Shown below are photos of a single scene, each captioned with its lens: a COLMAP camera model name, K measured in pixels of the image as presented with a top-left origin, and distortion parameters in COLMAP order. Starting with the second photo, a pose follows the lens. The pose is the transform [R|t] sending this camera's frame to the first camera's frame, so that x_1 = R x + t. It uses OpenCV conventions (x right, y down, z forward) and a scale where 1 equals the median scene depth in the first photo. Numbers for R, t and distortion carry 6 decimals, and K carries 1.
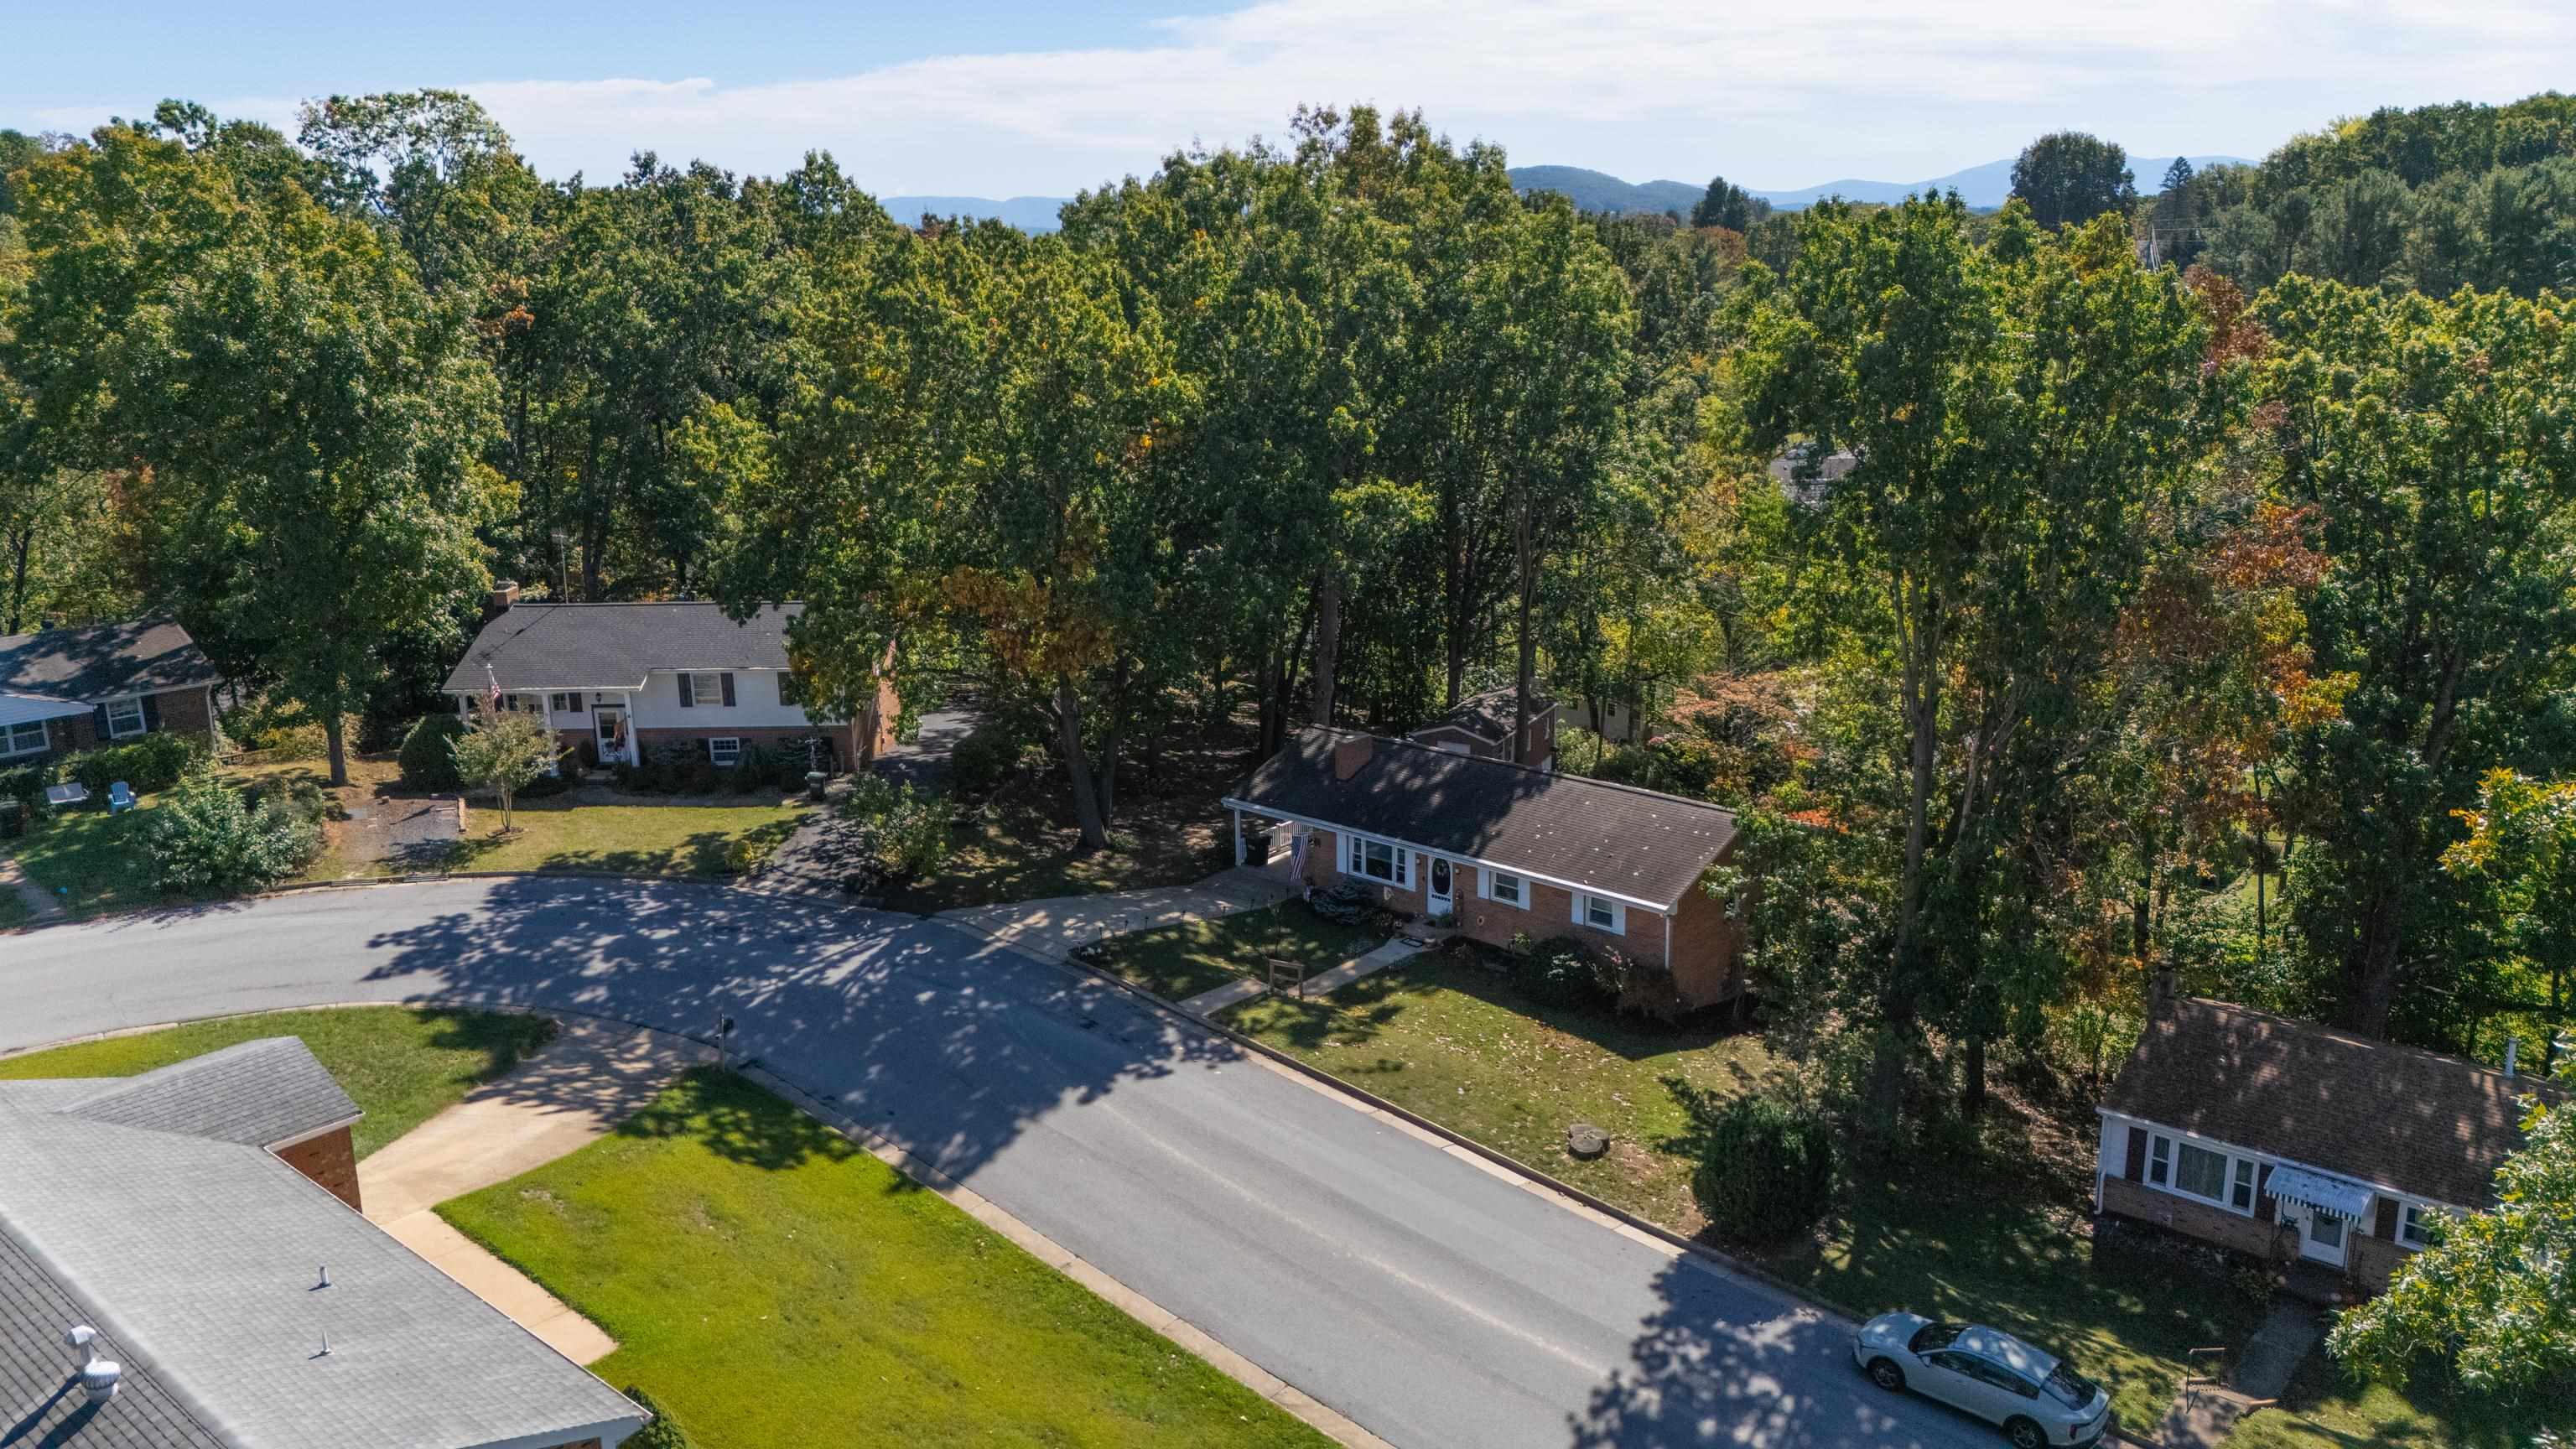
lens RADIAL K [[1898.0, 0, 1278.9], [0, 1898.0, 739.0], [0, 0, 1]] dist [0.051474, -0.031922]
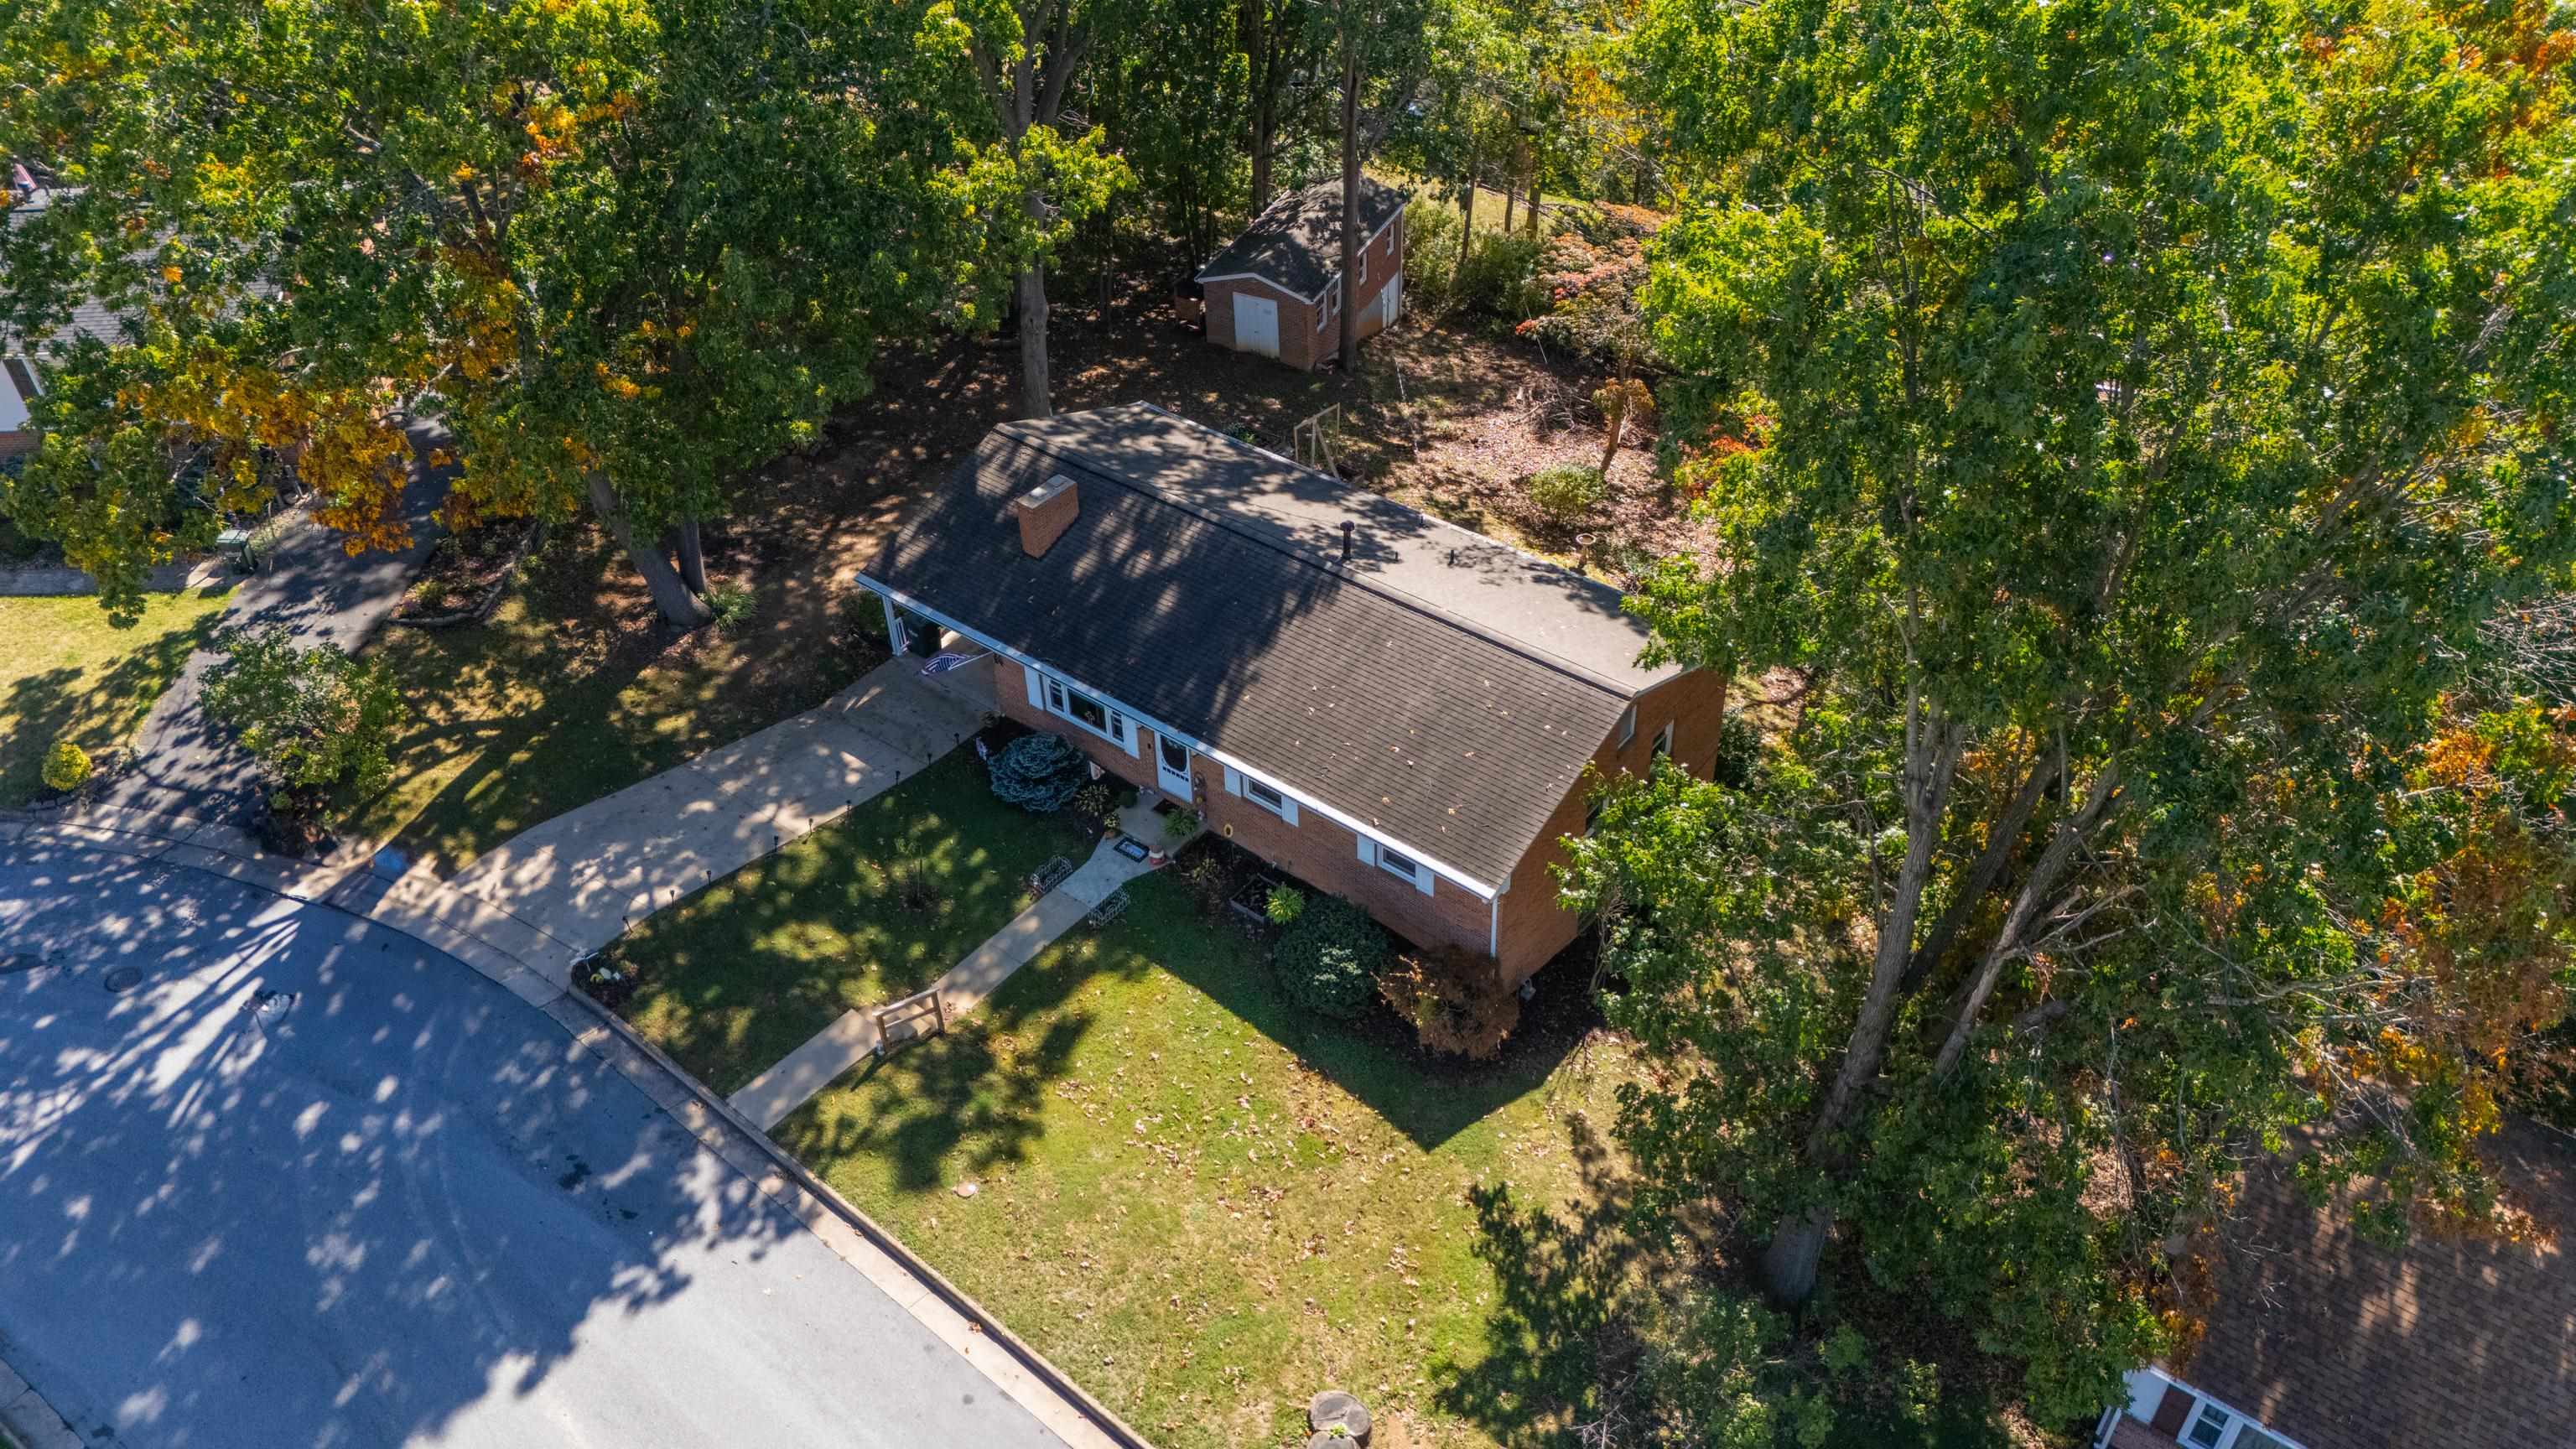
lens RADIAL K [[1898.0, 0, 1251.1], [0, 1898.0, 746.4], [0, 0, 1]] dist [0.051474, -0.031922]
pose [[0.999063, -0.034206, 0.026529, 0.104388], [0.020454, 0.913146, 0.407120, -0.211910], [-0.038151, -0.406196, 0.912989, 0.426621]]
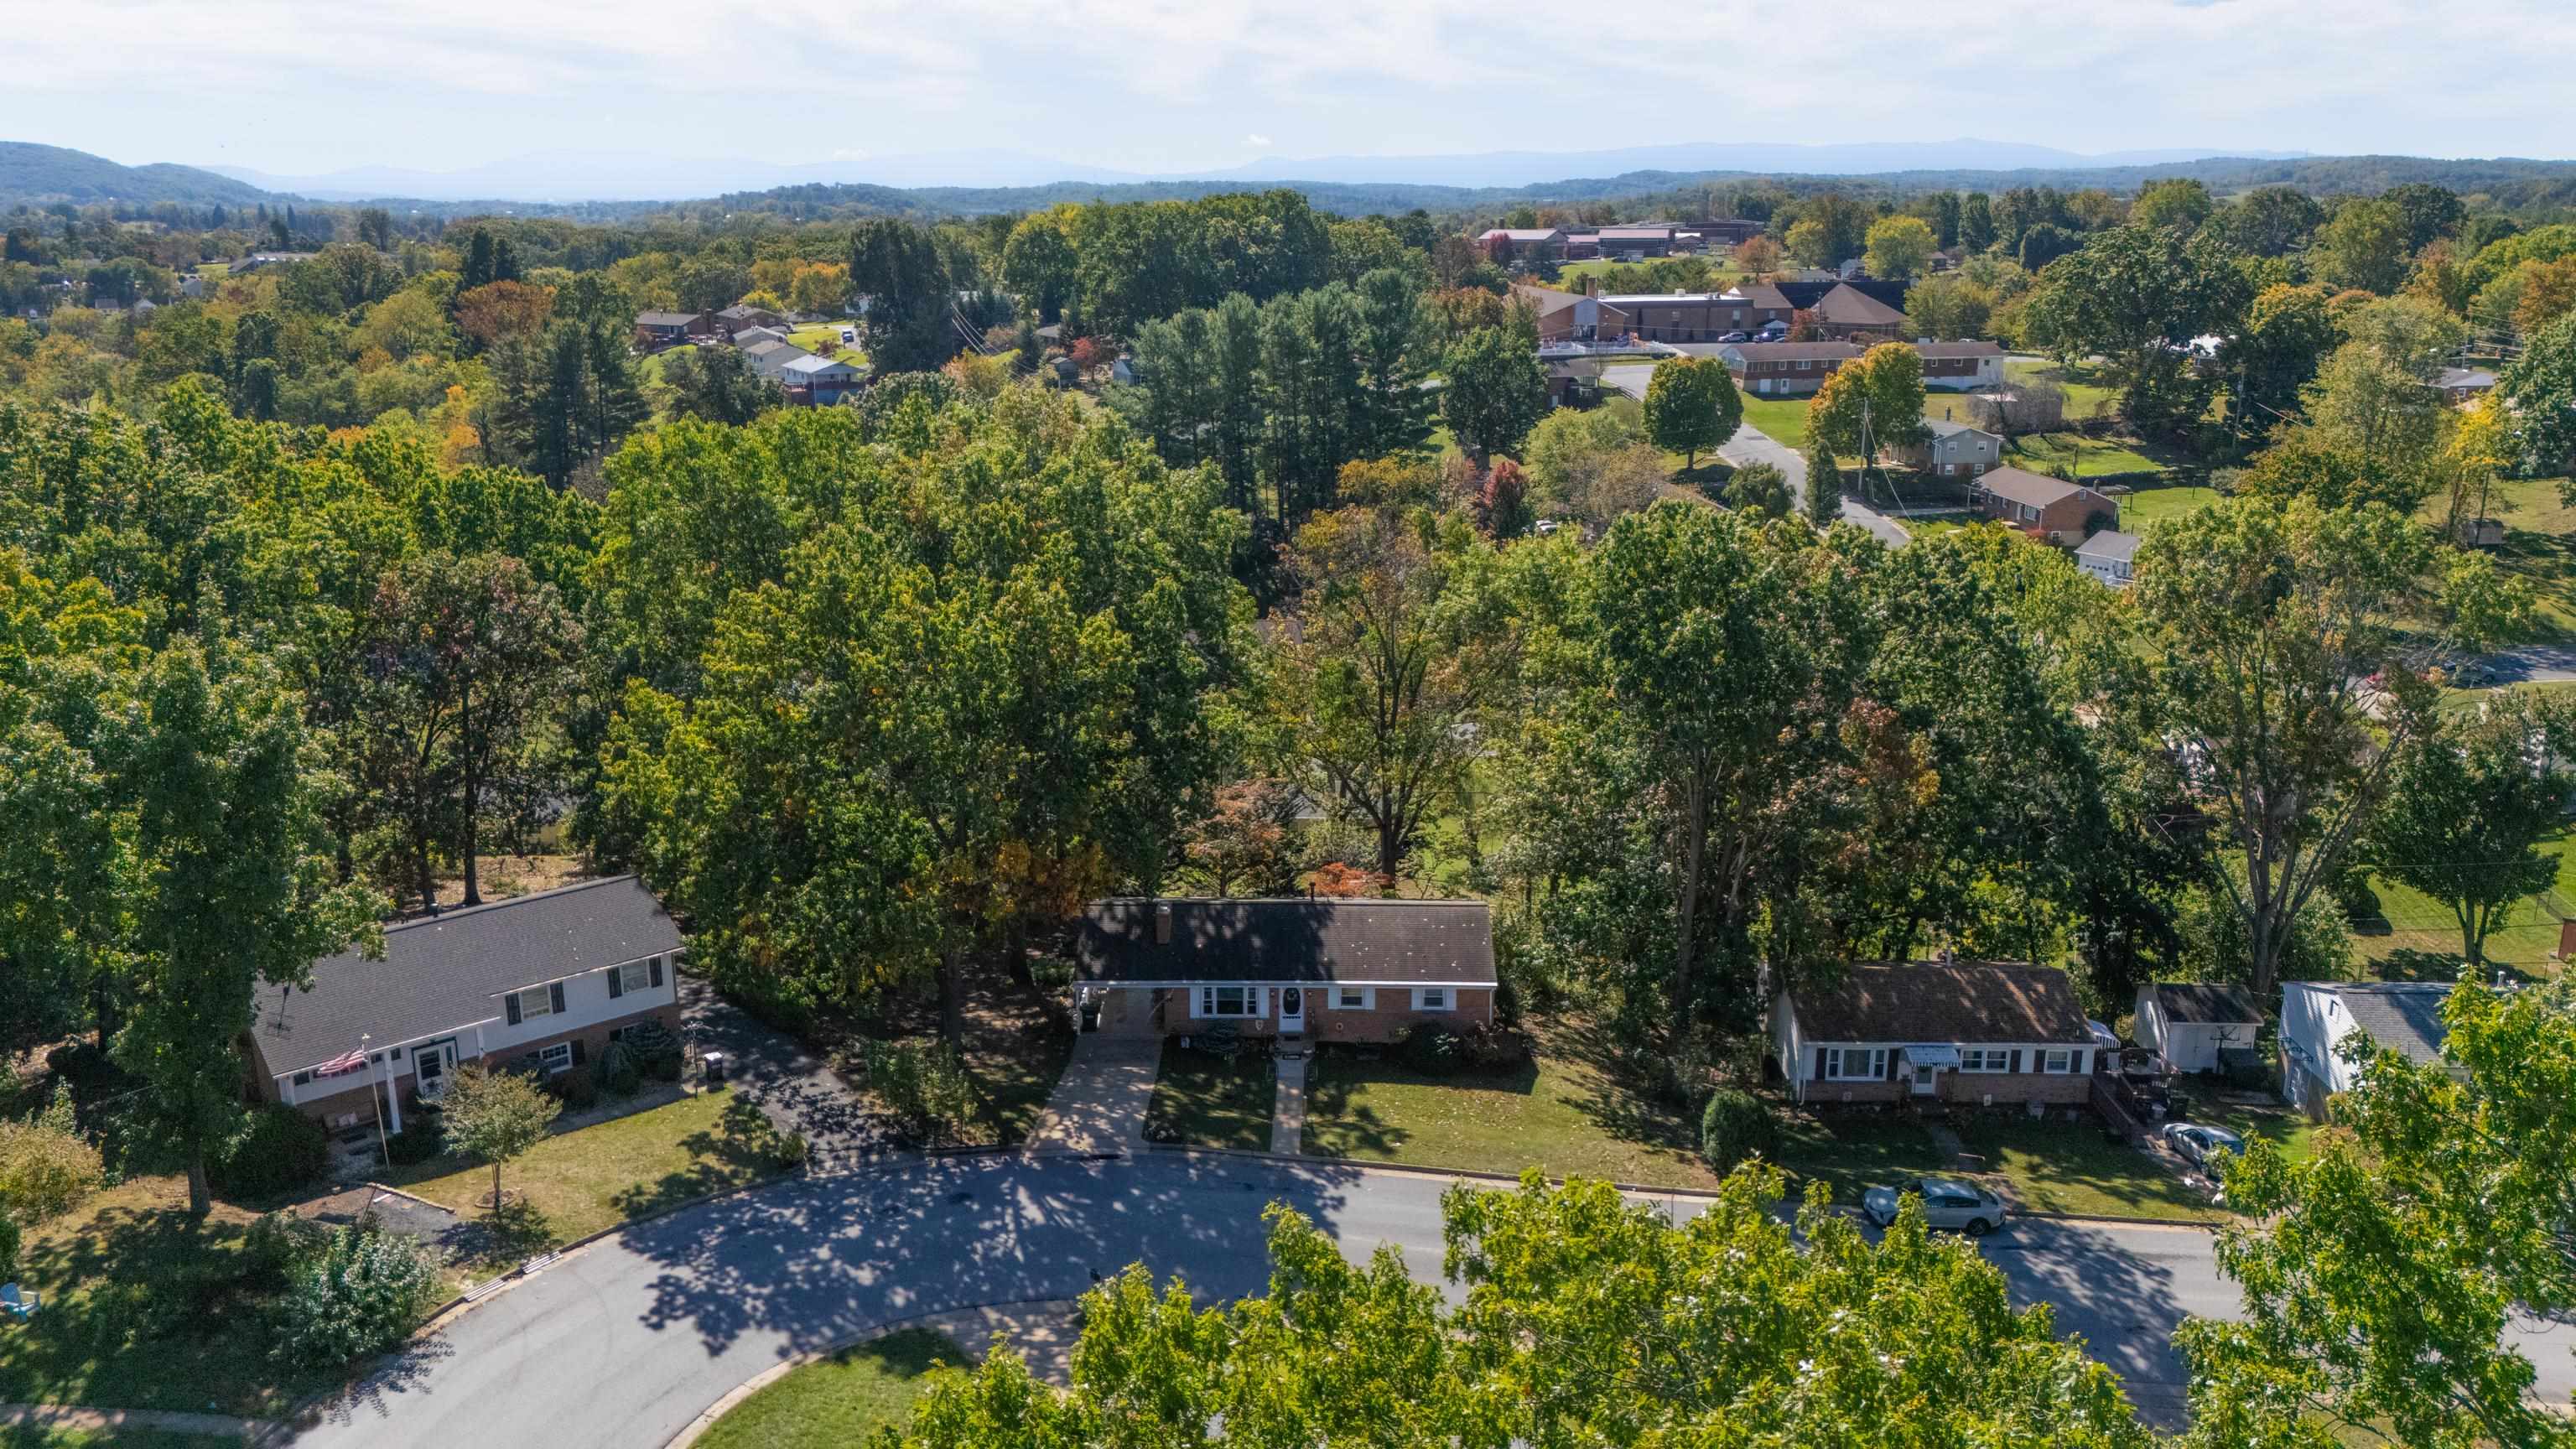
lens RADIAL K [[1898.0, 0, 1287.8], [0, 1898.0, 723.8], [0, 0, 1]] dist [0.051474, -0.031922]
pose [[0.763911, -0.154275, 0.626610, -0.757220], [0.157985, 0.986165, 0.050197, -0.194570], [-0.625685, 0.060649, 0.777715, -0.020164]]
